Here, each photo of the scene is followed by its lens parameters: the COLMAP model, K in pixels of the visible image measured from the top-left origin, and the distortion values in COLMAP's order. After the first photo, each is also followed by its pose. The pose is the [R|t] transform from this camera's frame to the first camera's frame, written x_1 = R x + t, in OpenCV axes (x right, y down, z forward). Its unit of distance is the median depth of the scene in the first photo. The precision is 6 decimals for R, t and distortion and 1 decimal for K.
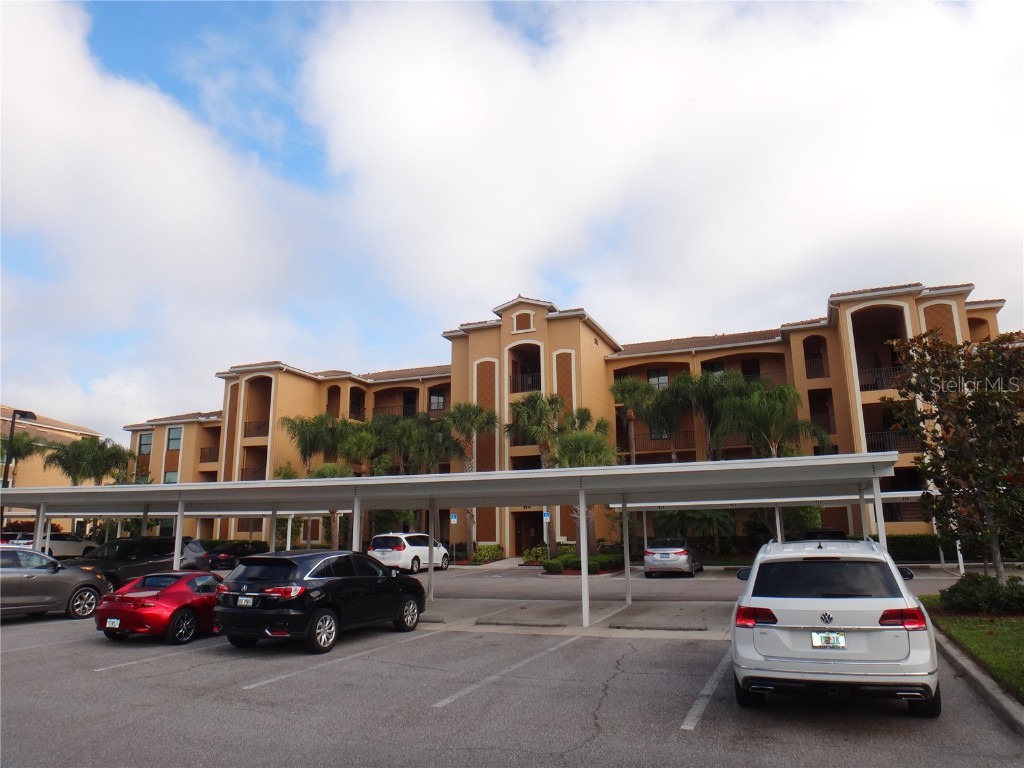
lens RADIAL K [[718.8, 0, 515.9], [0, 718.8, 386.1], [0, 0, 1]] dist [-0.045989, -0.009411]
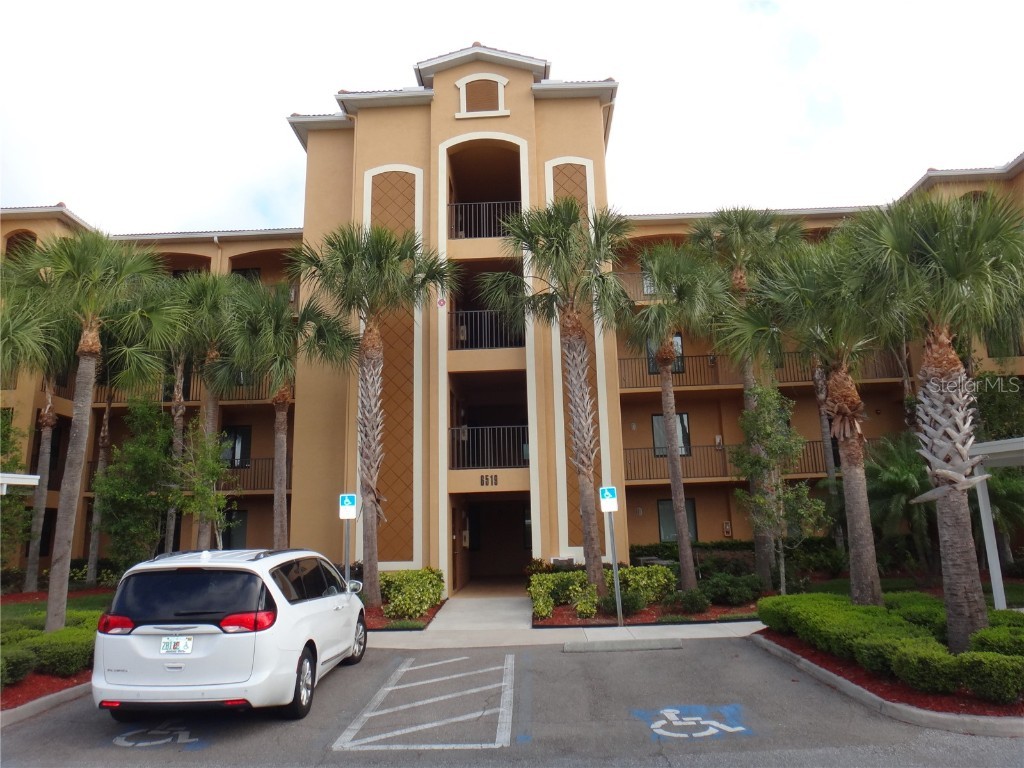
lens RADIAL K [[718.8, 0, 506.5], [0, 718.8, 384.6], [0, 0, 1]] dist [-0.045989, -0.009411]
pose [[0.945663, 0.054254, 0.320591, -0.118245], [-0.052122, 0.998524, -0.015238, 0.110557], [-0.320945, -0.002300, 0.947095, 0.555325]]
